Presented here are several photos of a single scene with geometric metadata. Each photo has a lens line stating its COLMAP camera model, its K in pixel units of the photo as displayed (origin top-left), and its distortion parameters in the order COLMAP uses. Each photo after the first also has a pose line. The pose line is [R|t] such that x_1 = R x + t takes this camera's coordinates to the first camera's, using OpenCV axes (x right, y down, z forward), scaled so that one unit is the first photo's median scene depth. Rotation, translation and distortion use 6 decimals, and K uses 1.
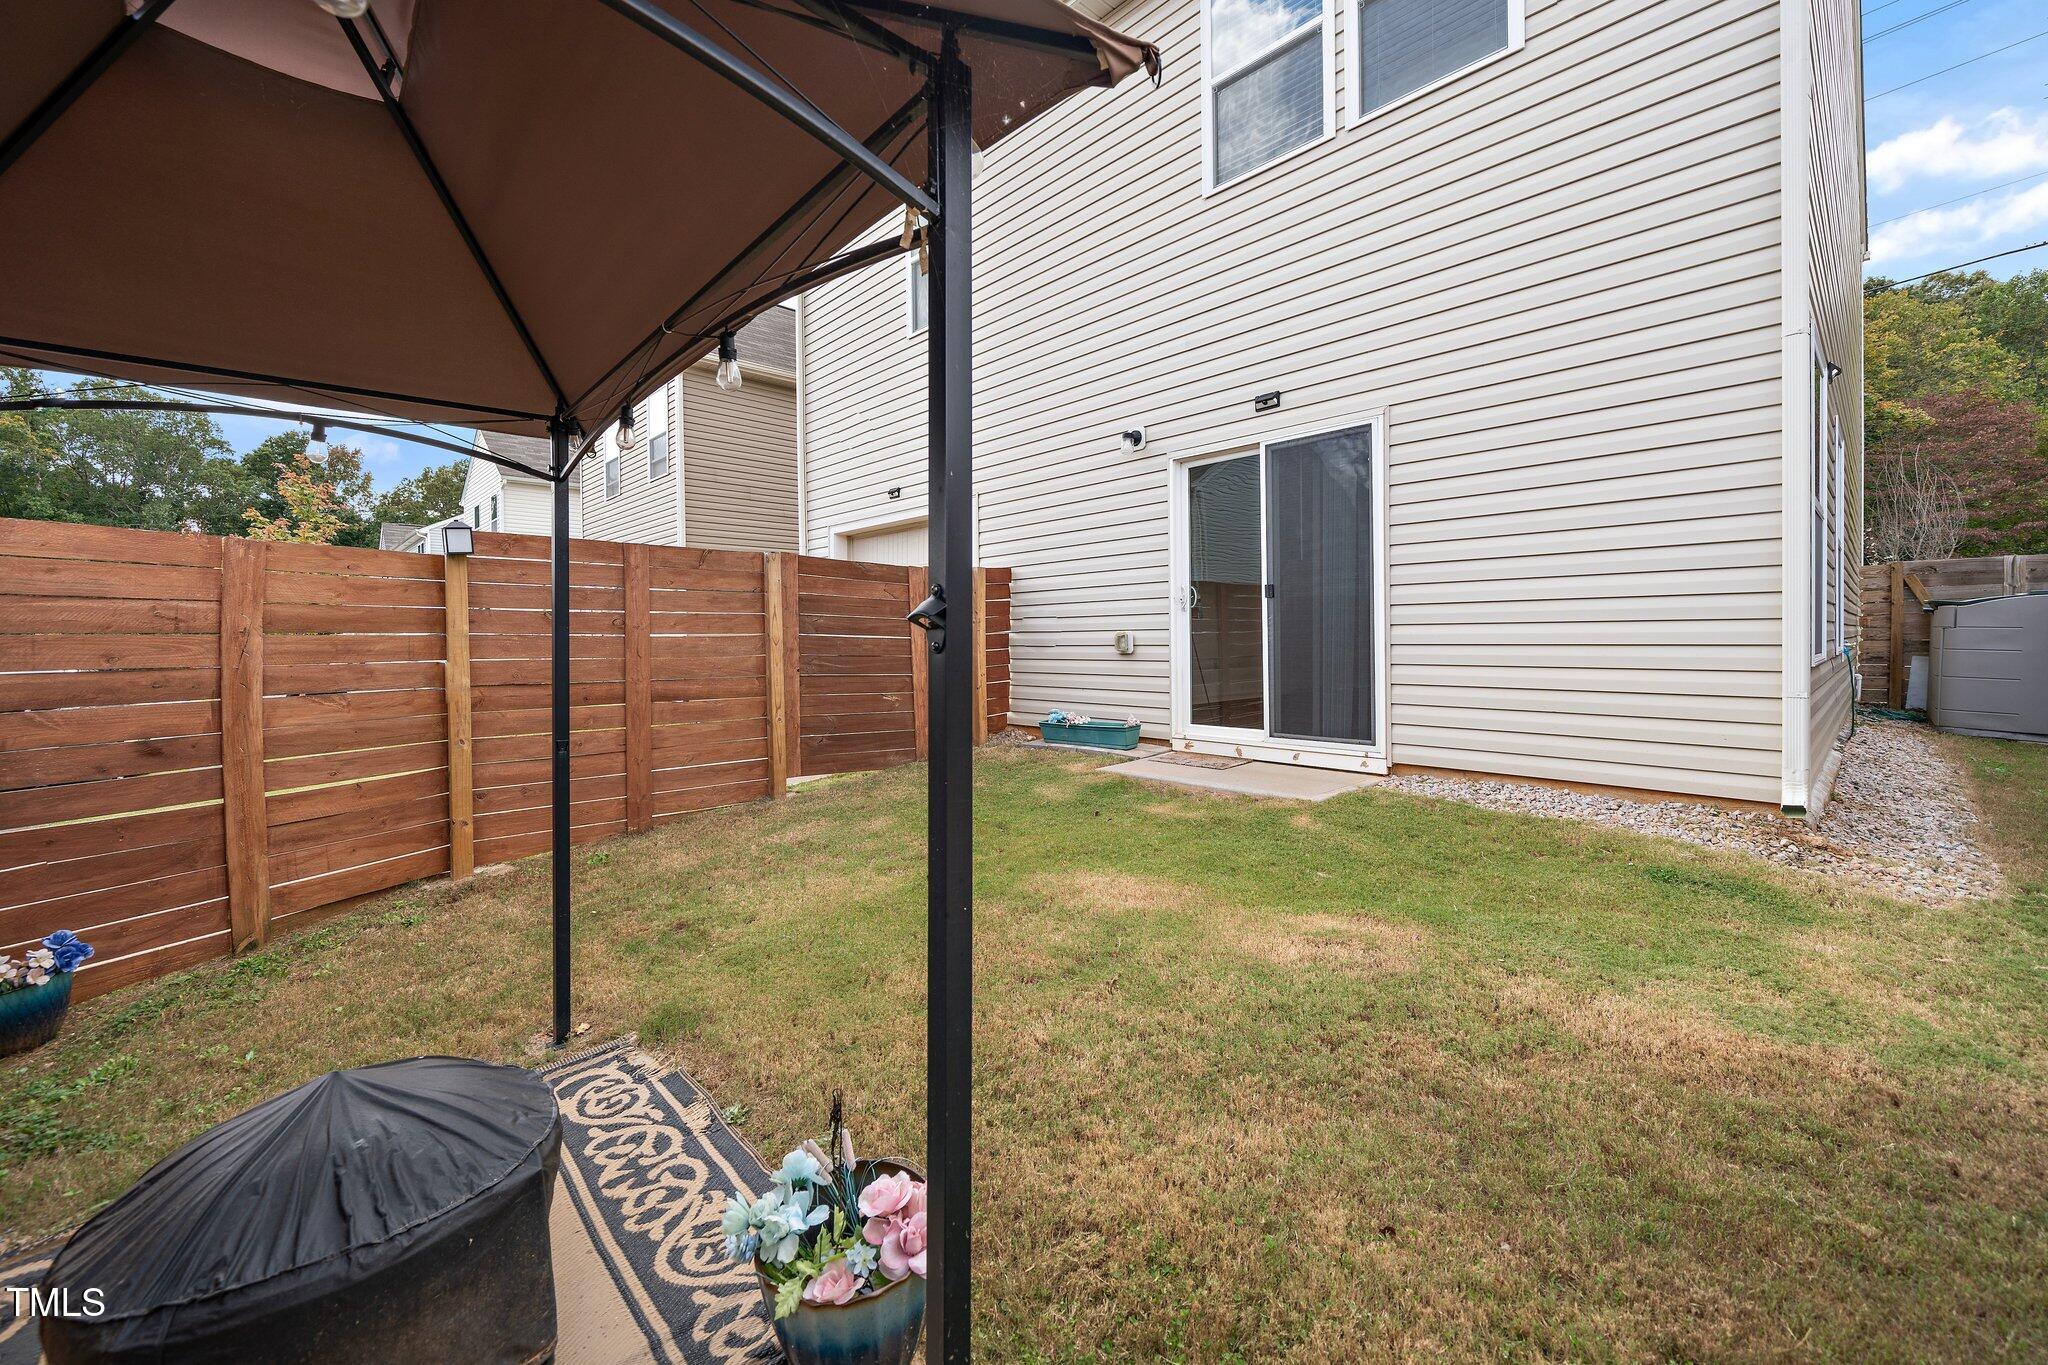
lens RADIAL K [[812.9, 0, 1017.5], [0, 812.9, 640.5], [0, 0, 1]] dist [-0.001640, -0.000219]
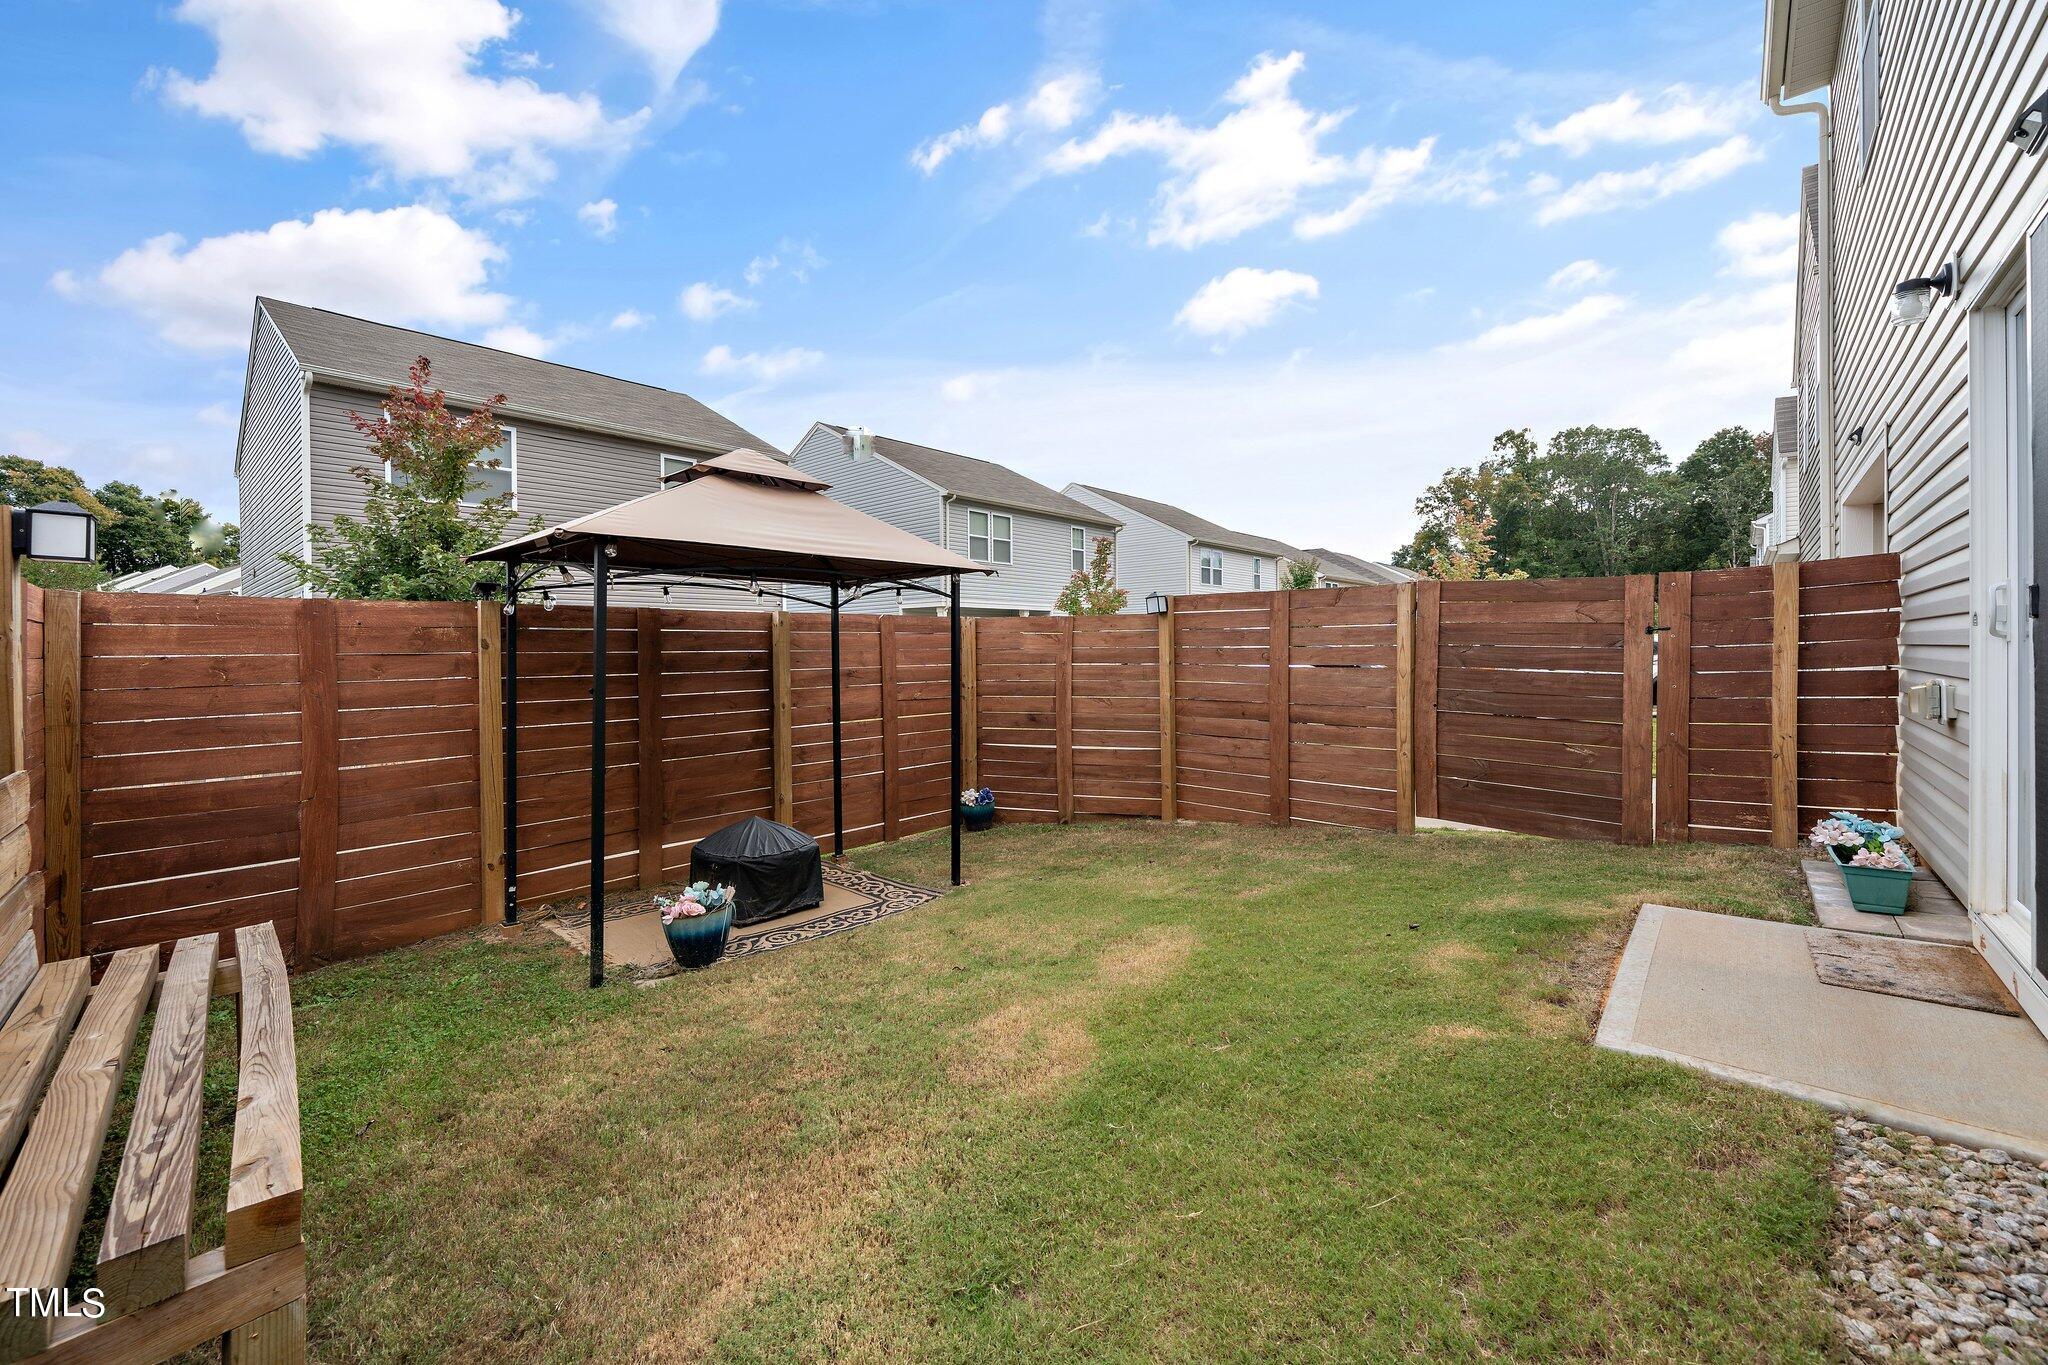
lens RADIAL K [[812.9, 0, 1017.5], [0, 812.9, 640.5], [0, 0, 1]] dist [-0.001640, -0.000219]
pose [[0.086988, 0.001436, -0.996208, 0.732626], [0.007585, 0.999969, 0.002104, -0.051682], [0.996180, -0.007739, 0.086975, 0.514282]]
